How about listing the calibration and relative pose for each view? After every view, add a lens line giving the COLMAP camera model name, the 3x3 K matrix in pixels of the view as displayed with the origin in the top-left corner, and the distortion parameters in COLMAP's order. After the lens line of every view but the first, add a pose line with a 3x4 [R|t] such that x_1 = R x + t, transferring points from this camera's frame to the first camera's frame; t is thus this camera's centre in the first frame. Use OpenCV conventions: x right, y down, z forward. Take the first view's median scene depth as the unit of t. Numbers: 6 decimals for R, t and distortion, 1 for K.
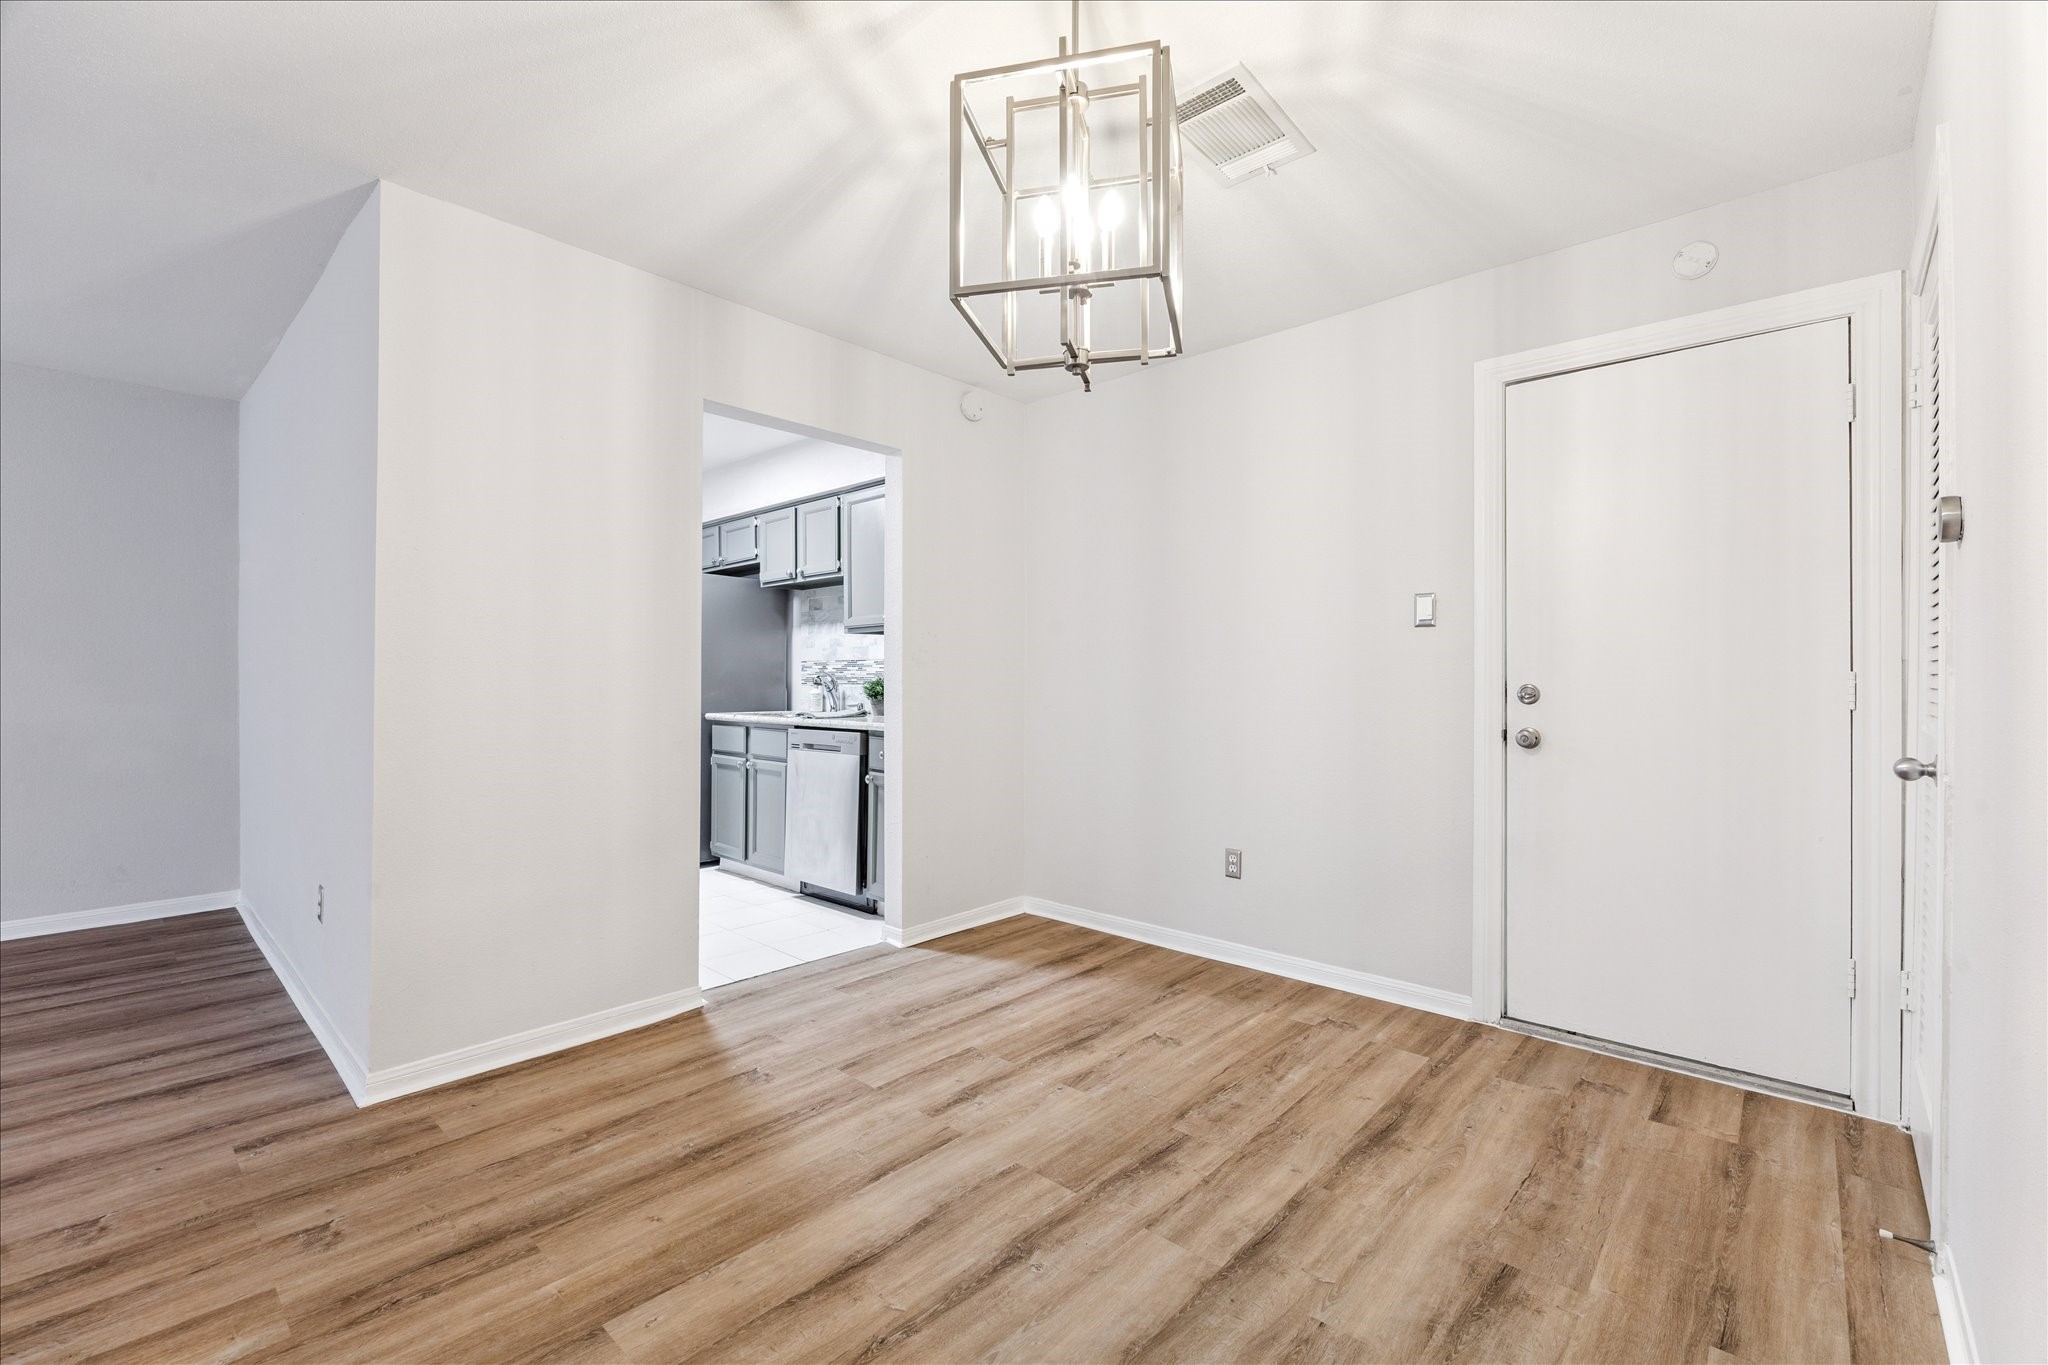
lens RADIAL K [[849.3, 0, 1024.0], [0, 849.3, 682.5], [0, 0, 1]] dist [0.000105, -0.000017]
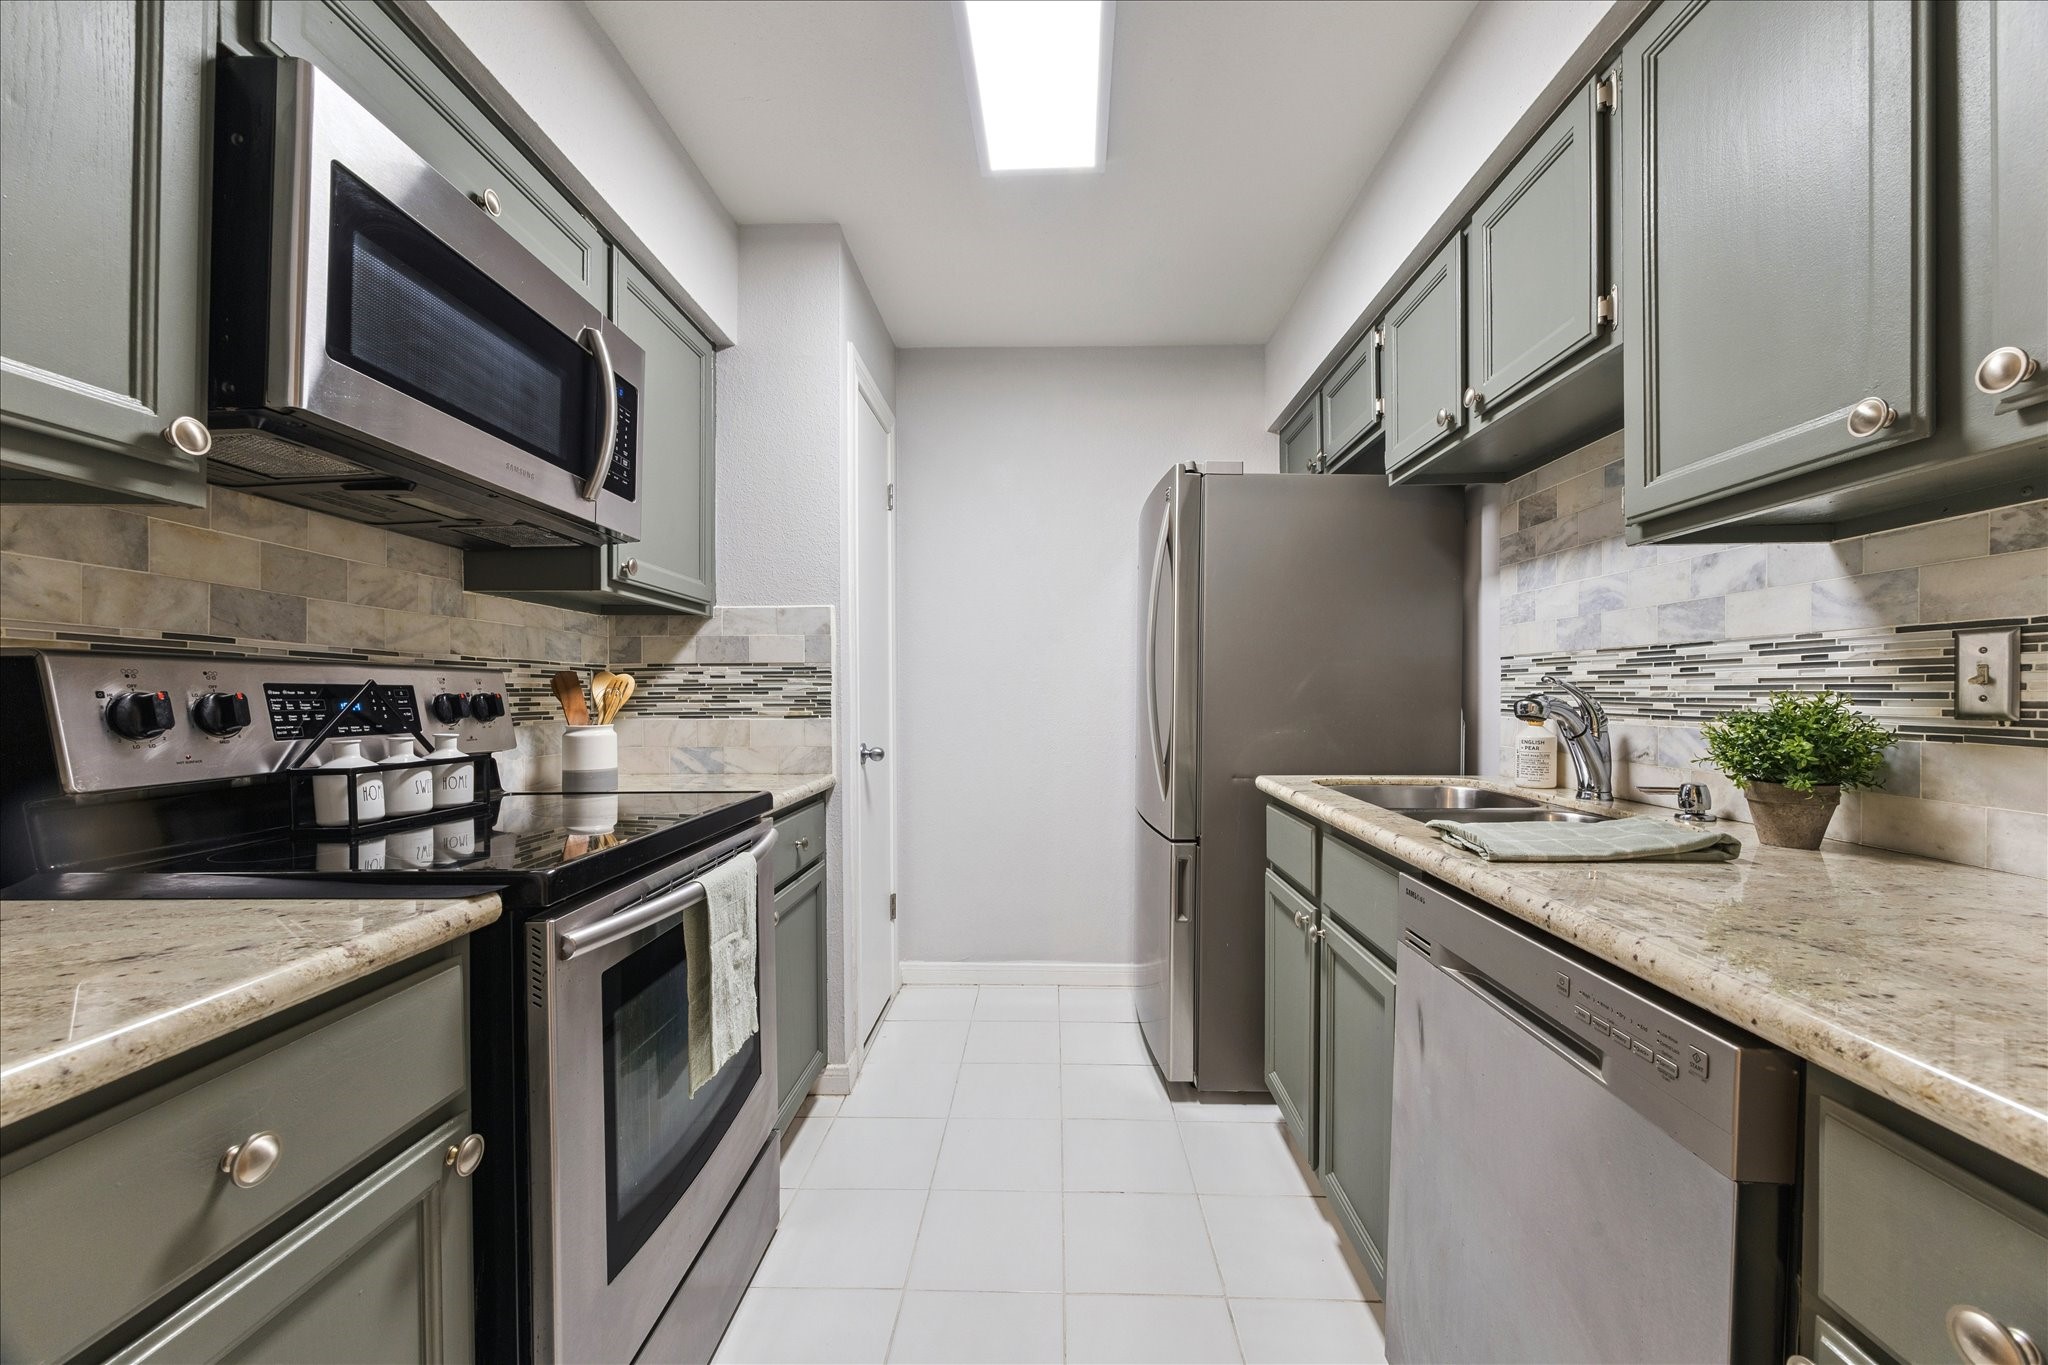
lens RADIAL K [[849.3, 0, 1024.0], [0, 849.3, 682.5], [0, 0, 1]] dist [0.000105, -0.000017]
pose [[0.679379, -0.007090, -0.733753, -0.125016], [-0.003027, 0.999918, -0.012464, -0.007102], [0.733781, 0.010689, 0.679302, 0.587057]]
